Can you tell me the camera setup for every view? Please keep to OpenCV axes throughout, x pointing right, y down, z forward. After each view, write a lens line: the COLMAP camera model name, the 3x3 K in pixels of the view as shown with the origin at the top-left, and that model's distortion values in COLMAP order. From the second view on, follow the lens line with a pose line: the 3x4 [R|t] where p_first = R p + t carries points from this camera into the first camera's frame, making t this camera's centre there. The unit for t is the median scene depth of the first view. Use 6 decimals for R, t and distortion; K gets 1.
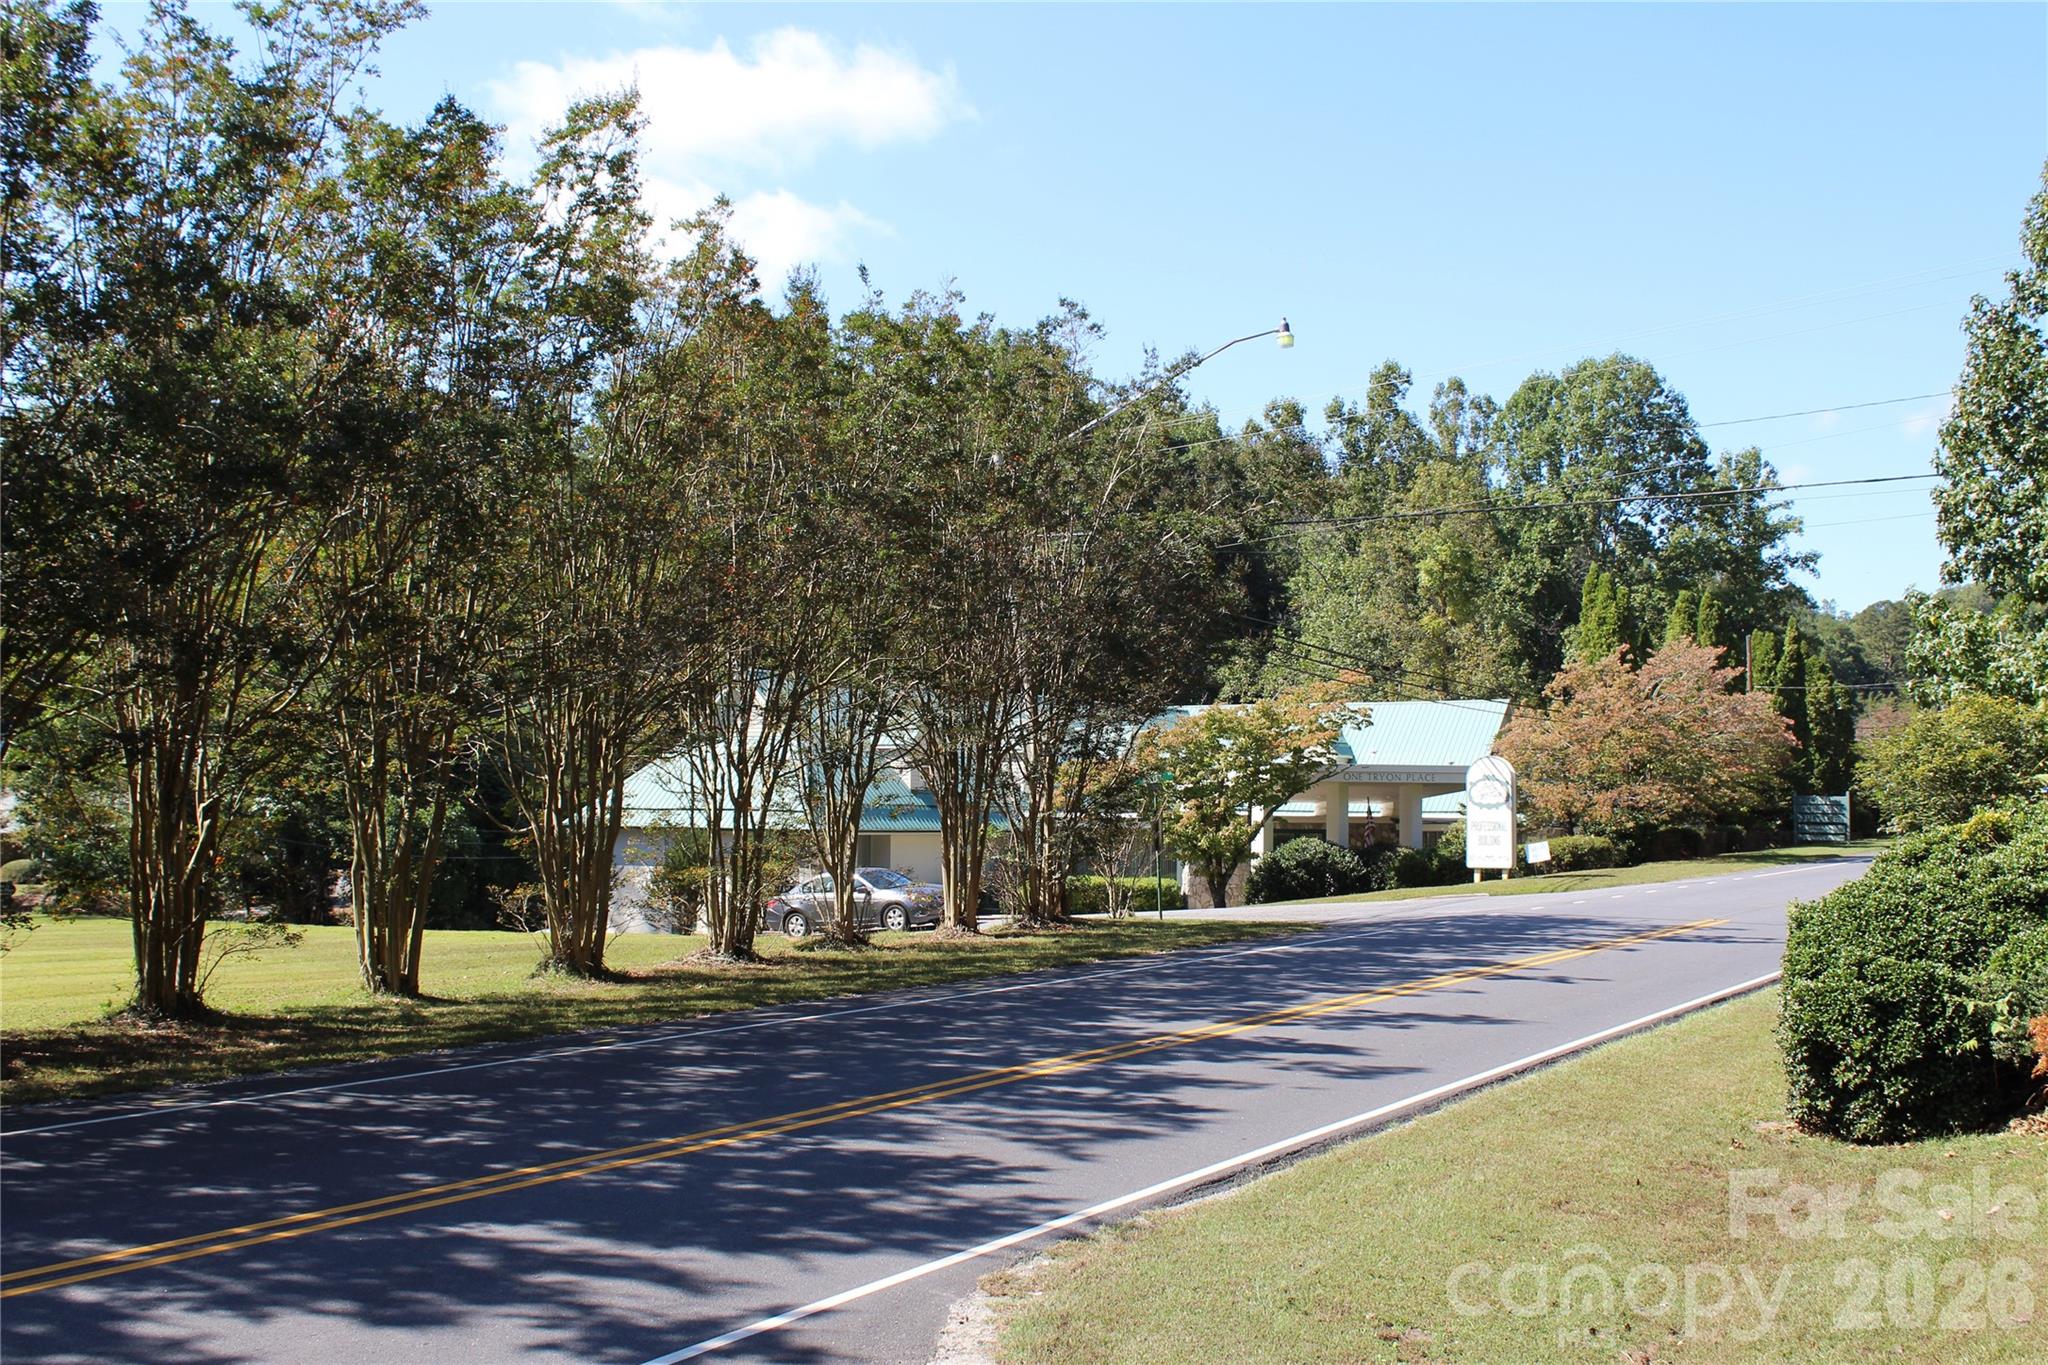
lens RADIAL K [[2214.4, 0, 1024.0], [0, 2214.4, 682.5], [0, 0, 1]] dist [-0.144882, 0.056231]
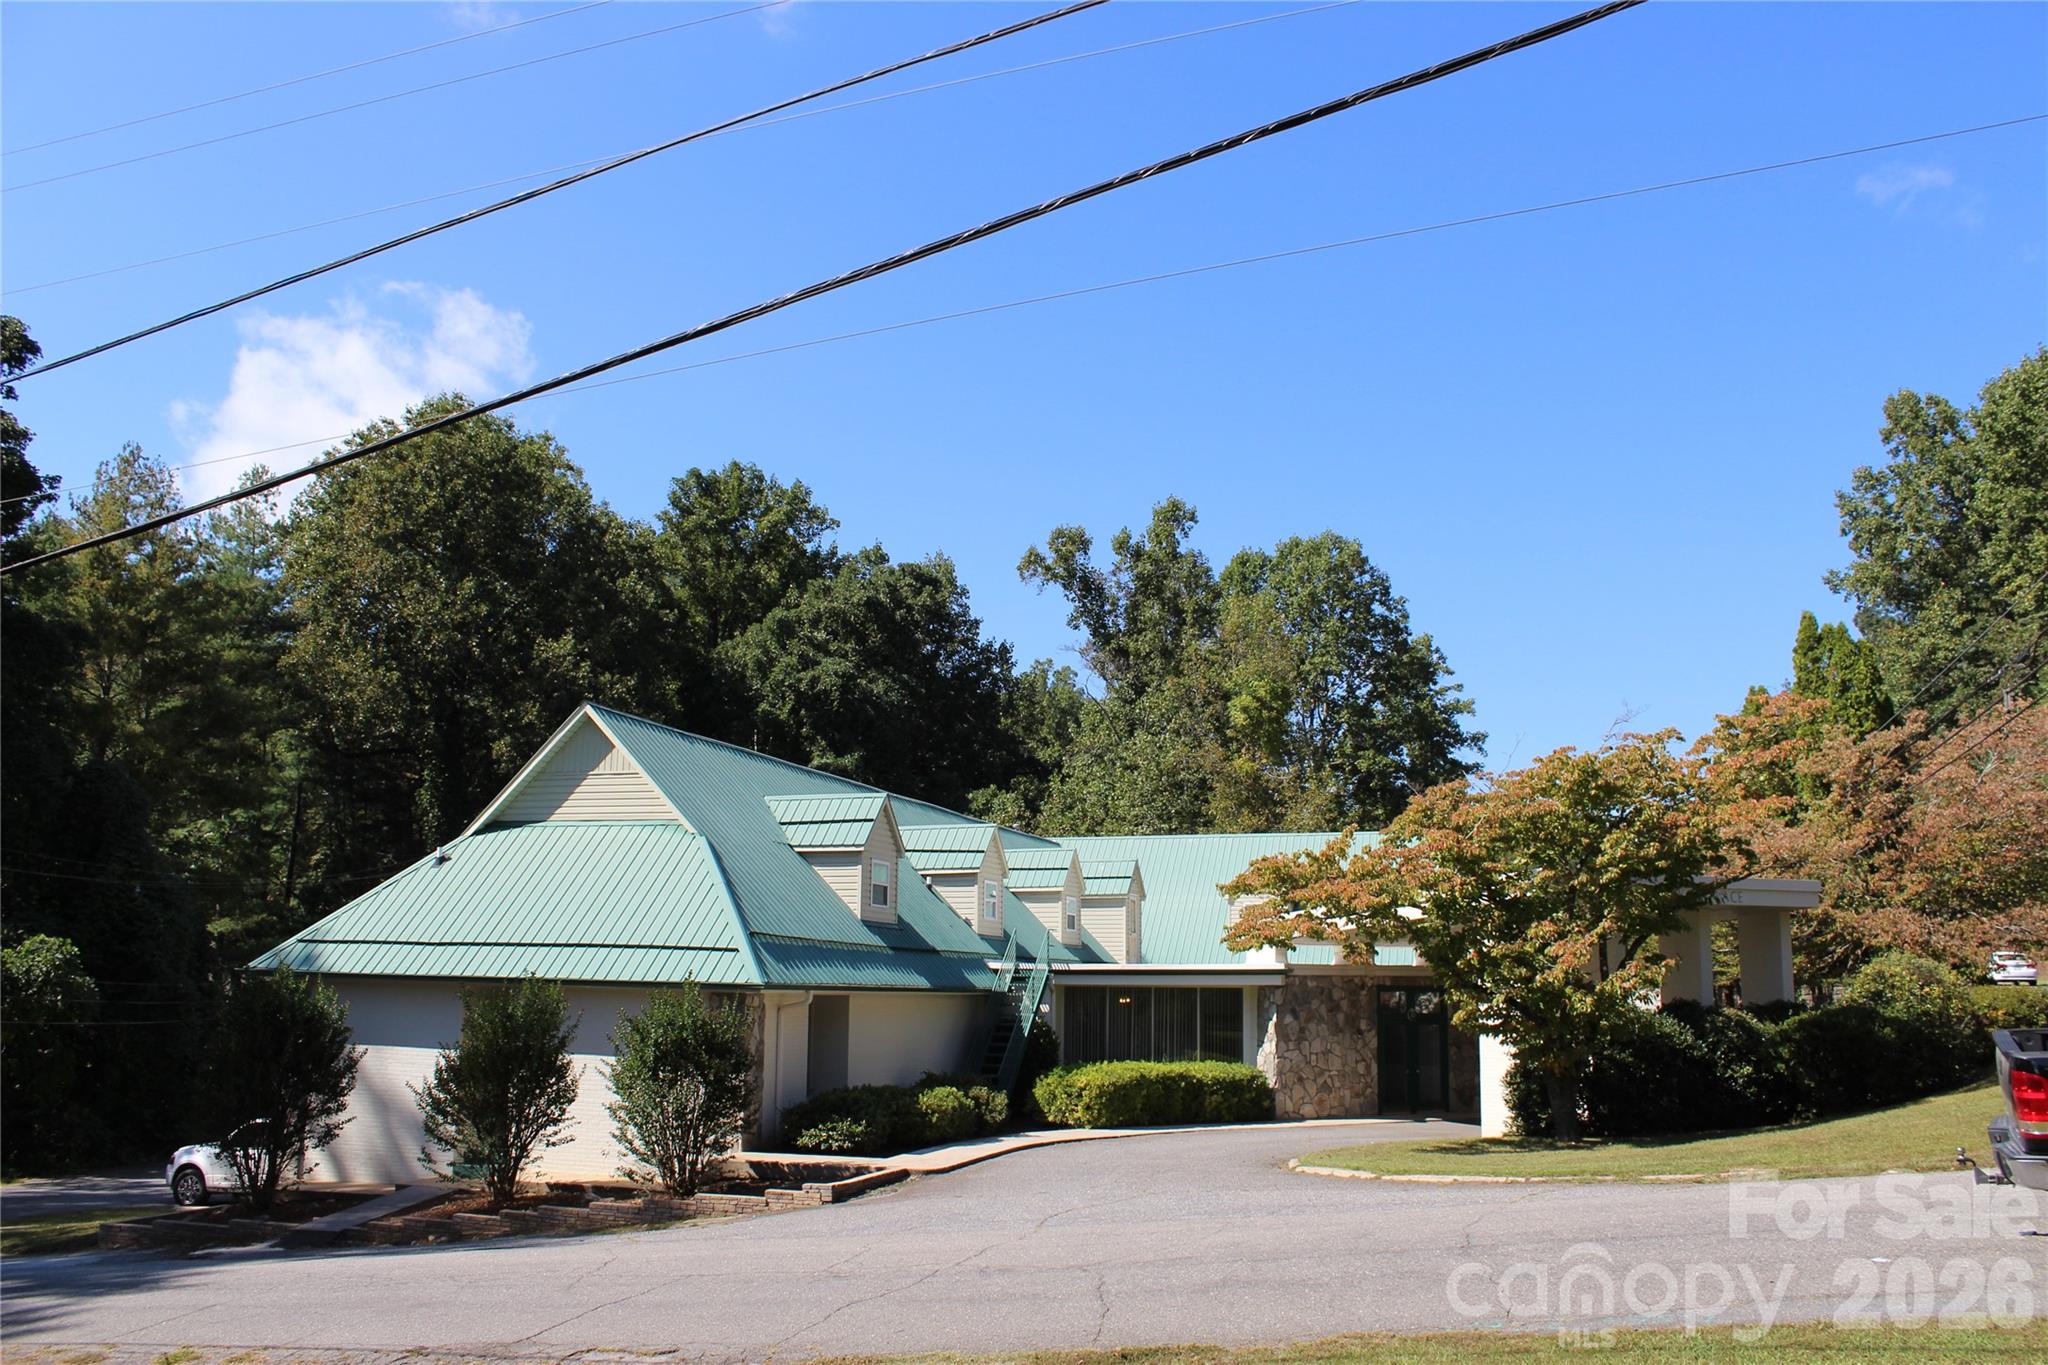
lens RADIAL K [[1689.6, 0, 1024.0], [0, 1689.6, 682.5], [0, 0, 1]] dist [-0.162766, 0.128698]
pose [[0.968809, 0.044857, 0.243713, -0.127748], [-0.015580, 0.992560, -0.120752, 0.041245], [-0.247317, 0.113189, 0.962301, 0.575424]]
